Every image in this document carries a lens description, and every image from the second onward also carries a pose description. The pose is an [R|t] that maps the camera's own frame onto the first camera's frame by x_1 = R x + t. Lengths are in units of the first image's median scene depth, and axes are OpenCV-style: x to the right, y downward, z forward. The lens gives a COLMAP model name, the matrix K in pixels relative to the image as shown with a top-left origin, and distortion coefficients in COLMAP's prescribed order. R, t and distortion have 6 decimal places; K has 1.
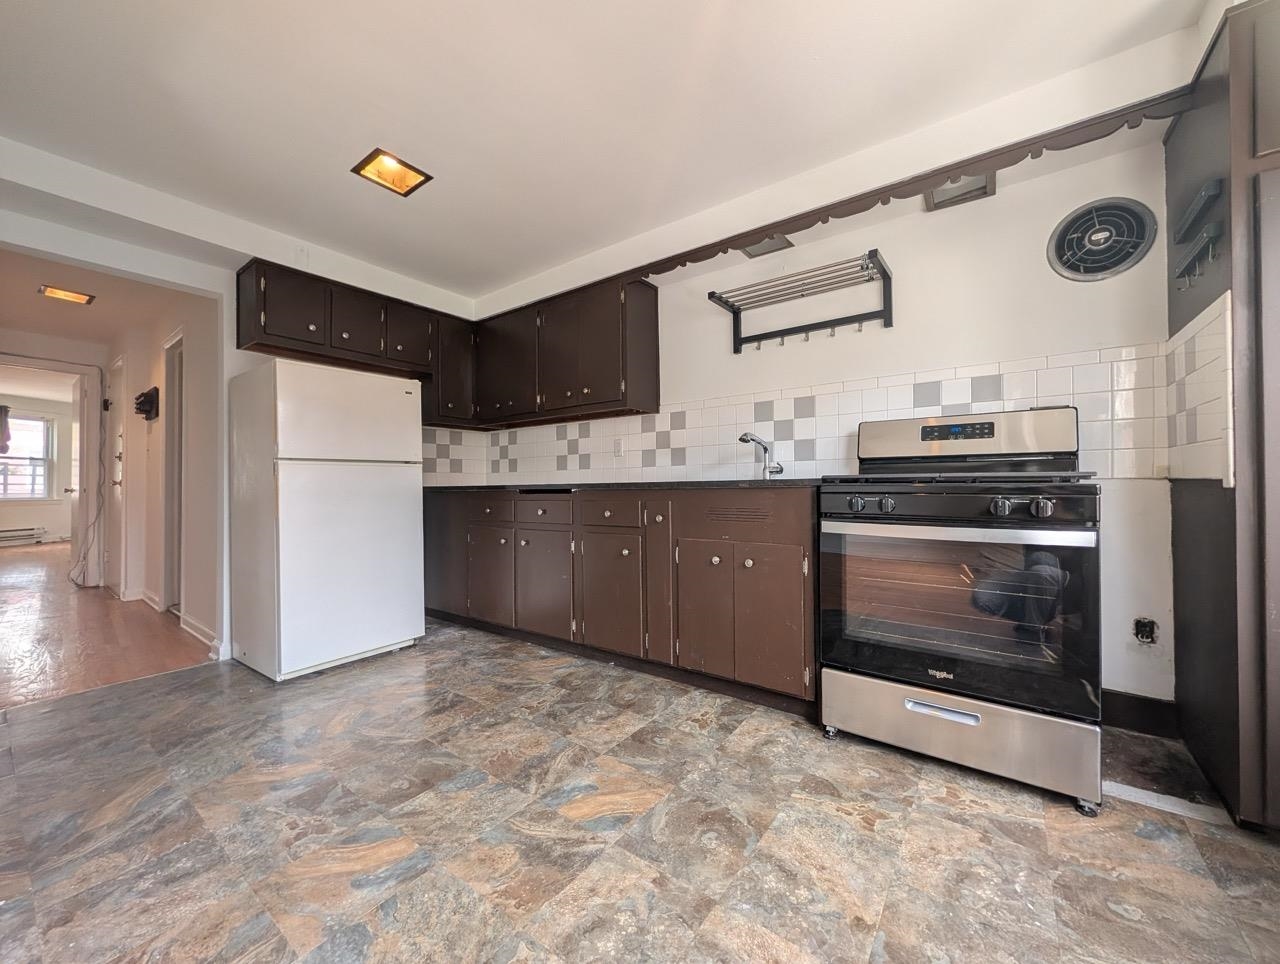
lens RADIAL K [[493.2, 0, 642.0], [0, 493.2, 482.7], [0, 0, 1]] dist [0.001466, 0.000037]
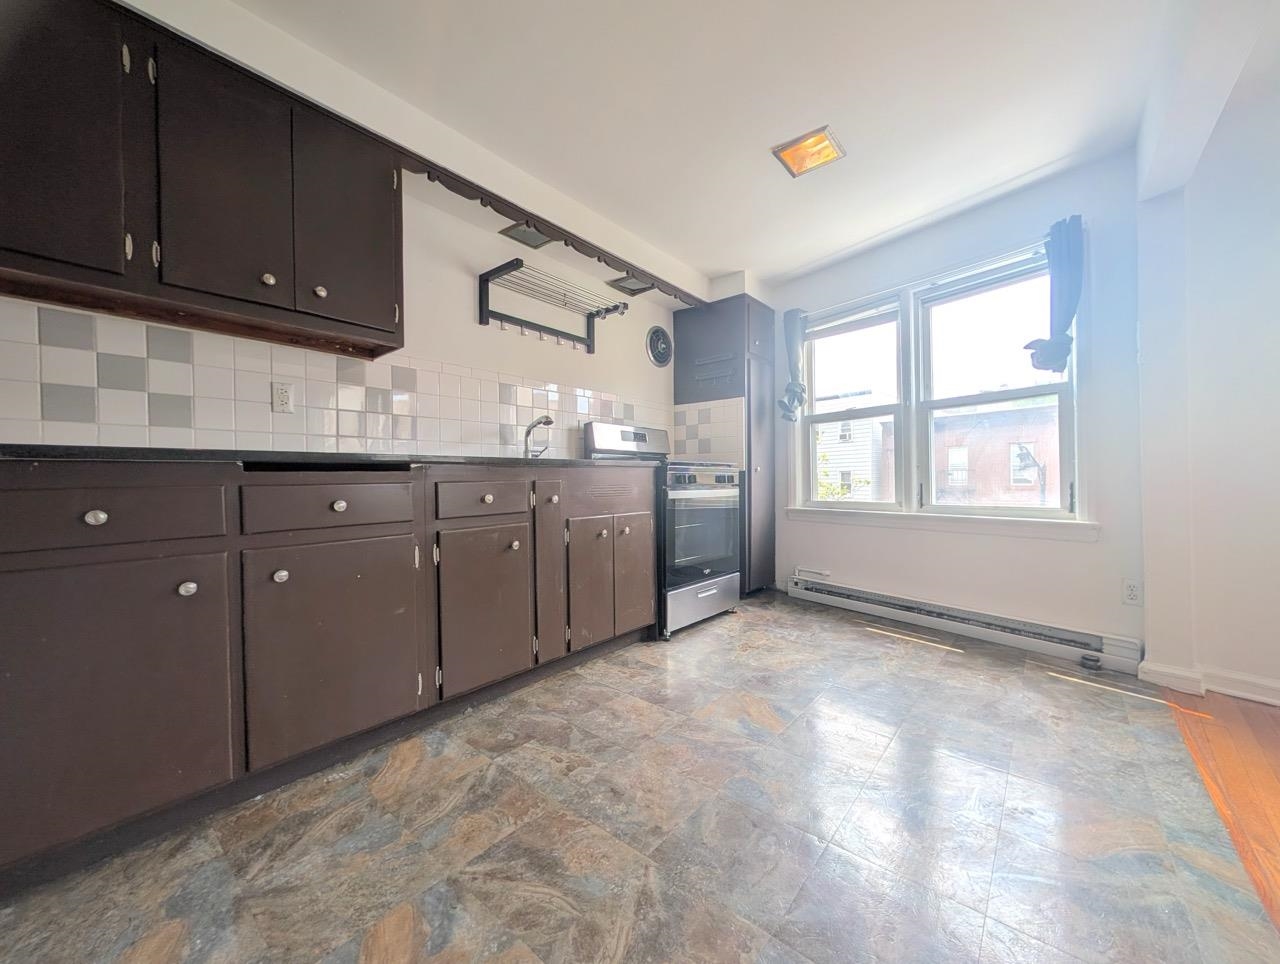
lens RADIAL K [[493.2, 0, 642.0], [0, 493.2, 482.7], [0, 0, 1]] dist [0.001466, 0.000037]
pose [[0.061869, 0.004147, 0.998076, -0.860686], [0.007314, 0.999963, -0.004609, 0.048026], [-0.998058, 0.007585, 0.061836, 0.789680]]
